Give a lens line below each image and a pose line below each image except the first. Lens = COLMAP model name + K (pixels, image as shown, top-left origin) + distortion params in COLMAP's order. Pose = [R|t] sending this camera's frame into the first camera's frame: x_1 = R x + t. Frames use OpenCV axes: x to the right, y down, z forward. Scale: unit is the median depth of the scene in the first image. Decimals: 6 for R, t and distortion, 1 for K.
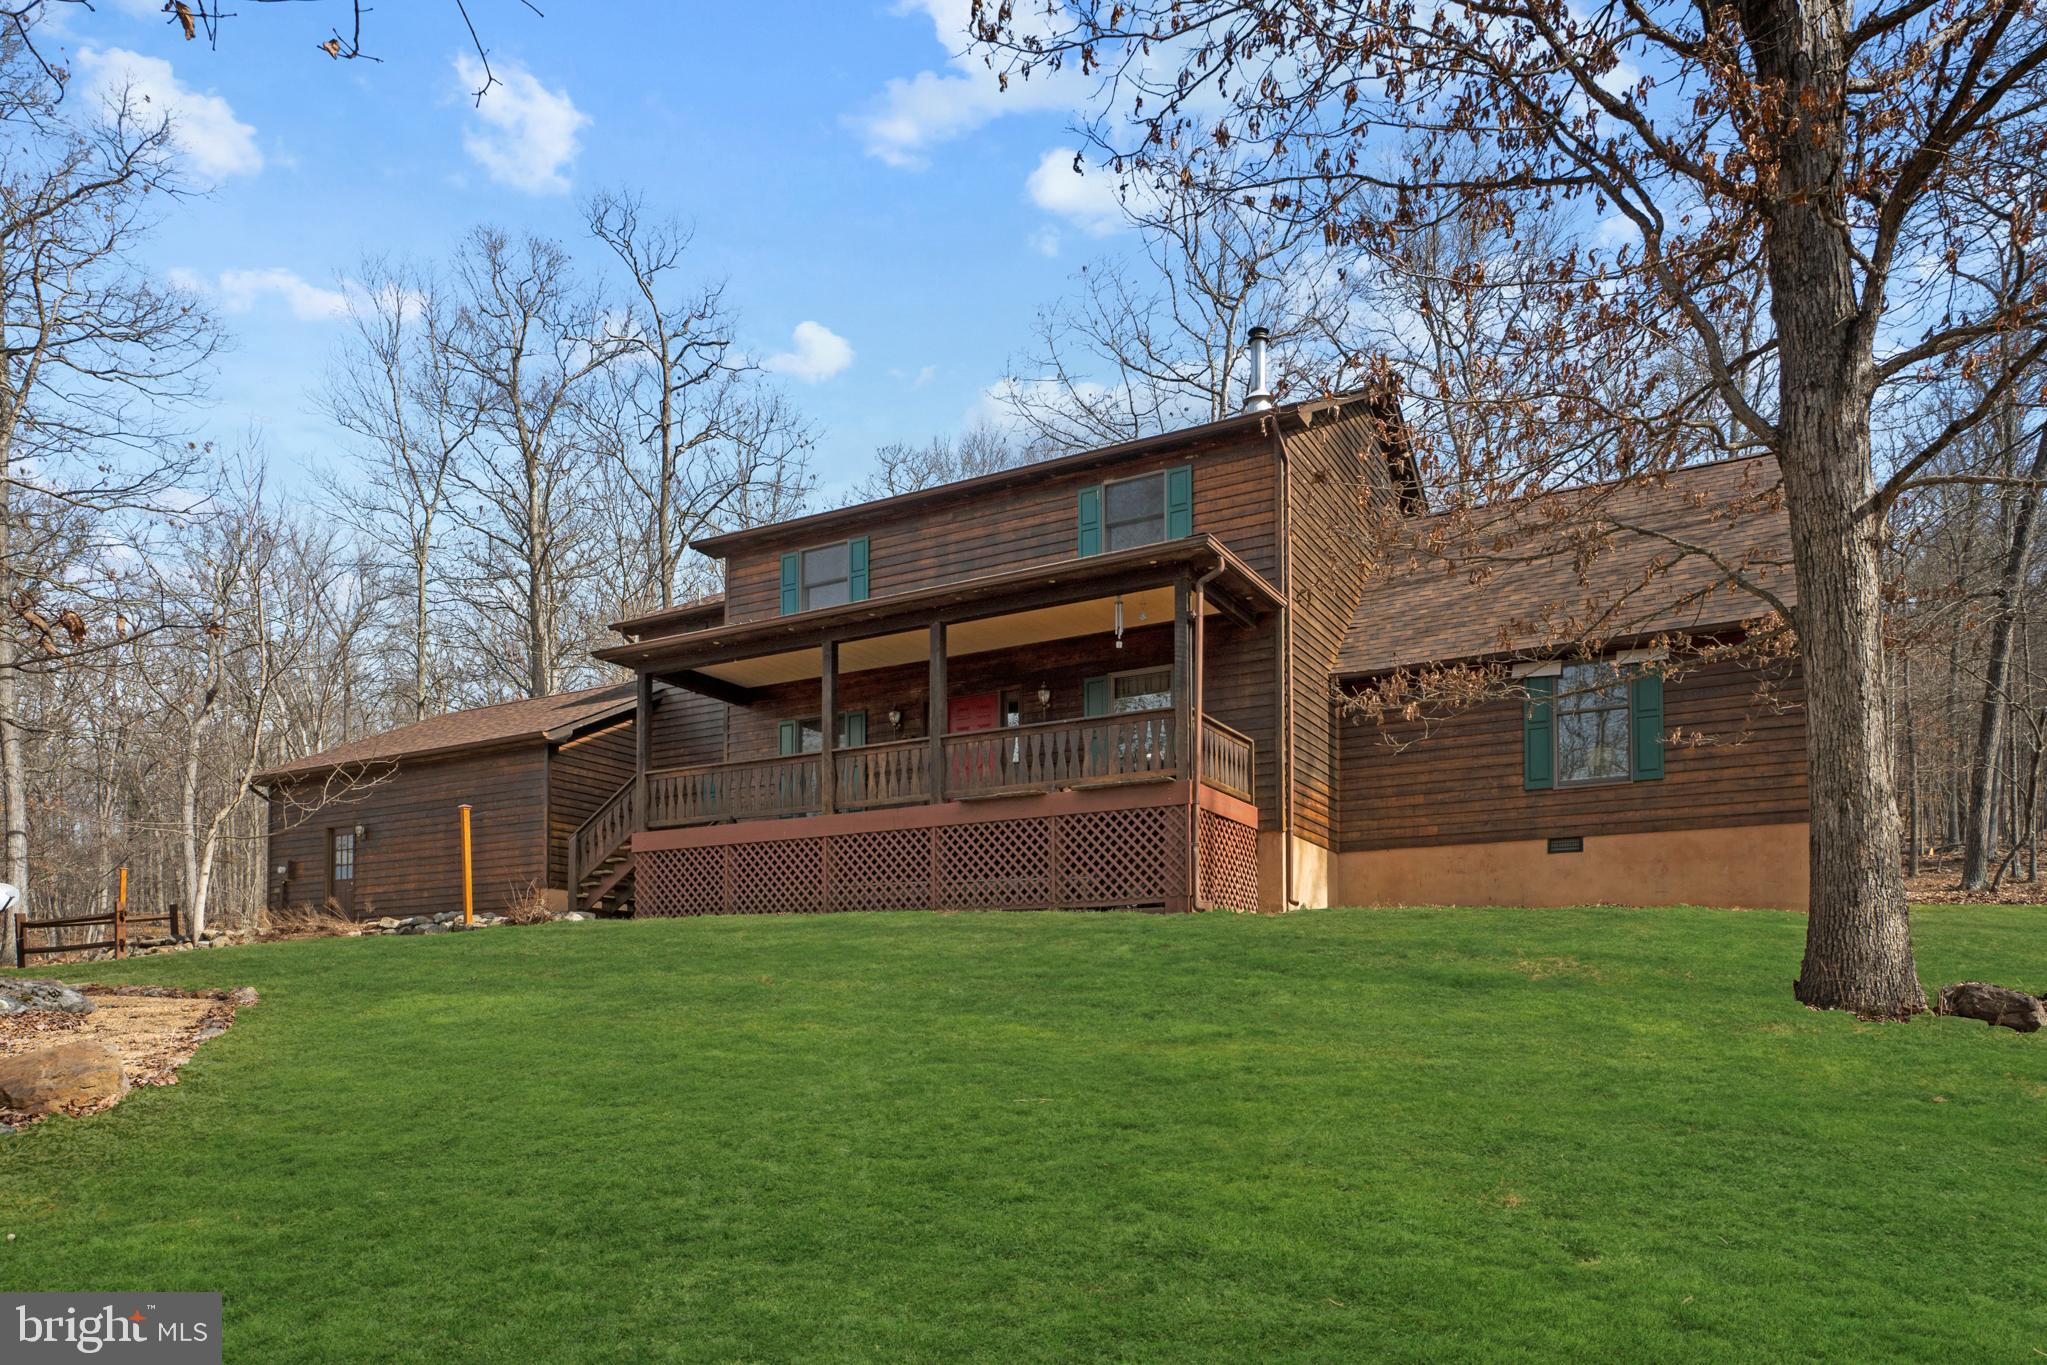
lens RADIAL K [[1300.7, 0, 1023.5], [0, 1300.7, 682.5], [0, 0, 1]] dist [0.000585, 0.000089]
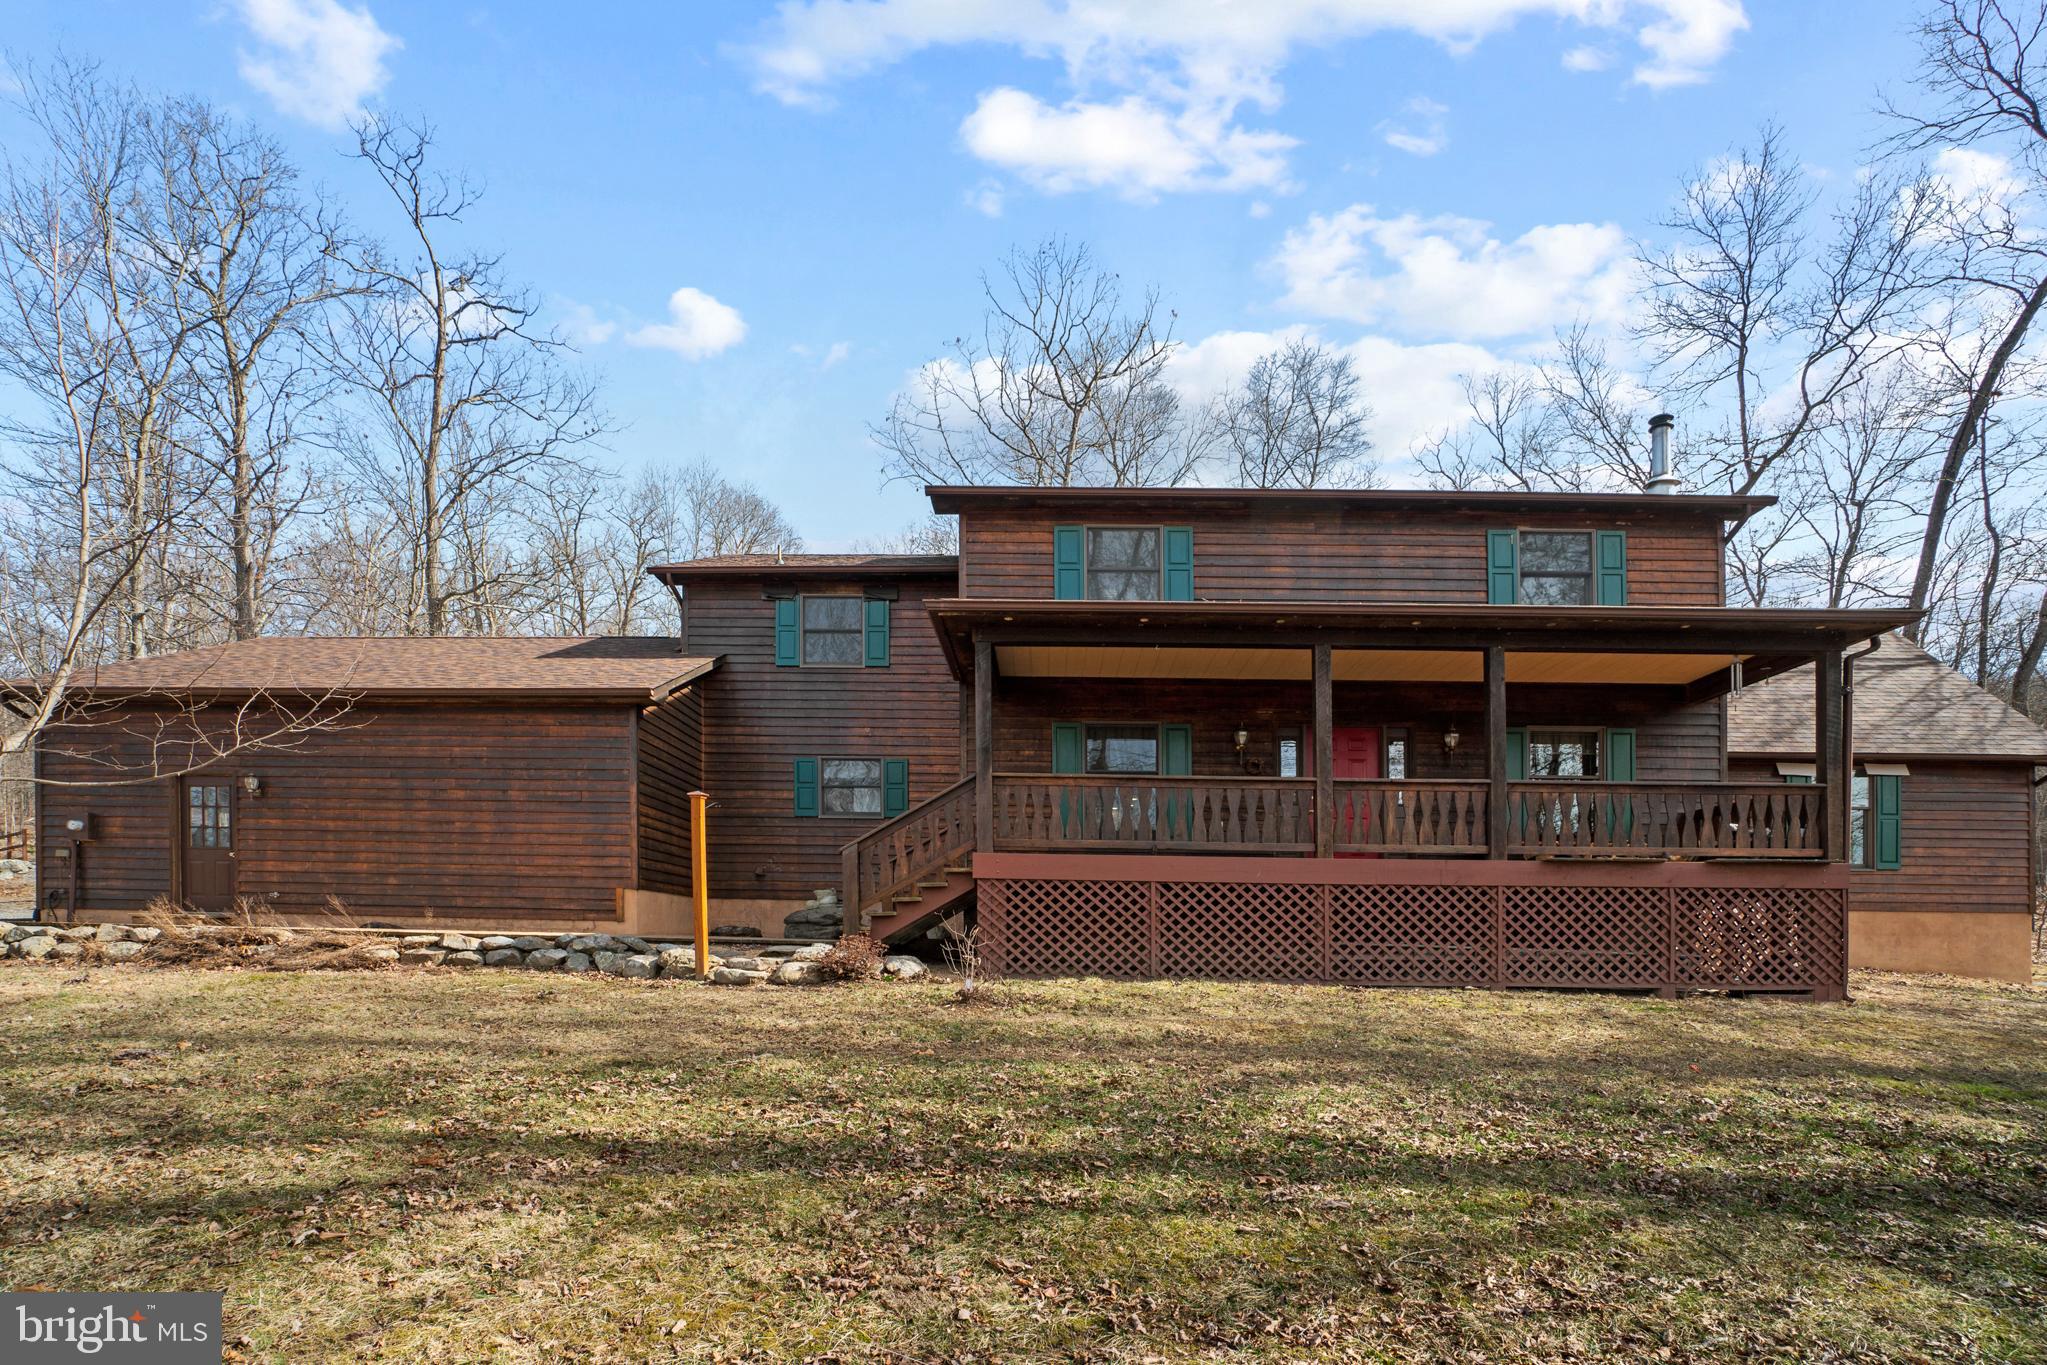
lens RADIAL K [[1051.4, 0, 1023.5], [0, 1051.4, 682.5], [0, 0, 1]] dist [-0.055410, 0.000118]
pose [[0.885651, 0.163352, 0.434671, -0.520277], [-0.138945, 0.986418, -0.087598, 0.067086], [-0.443076, 0.017186, 0.896319, 0.445171]]
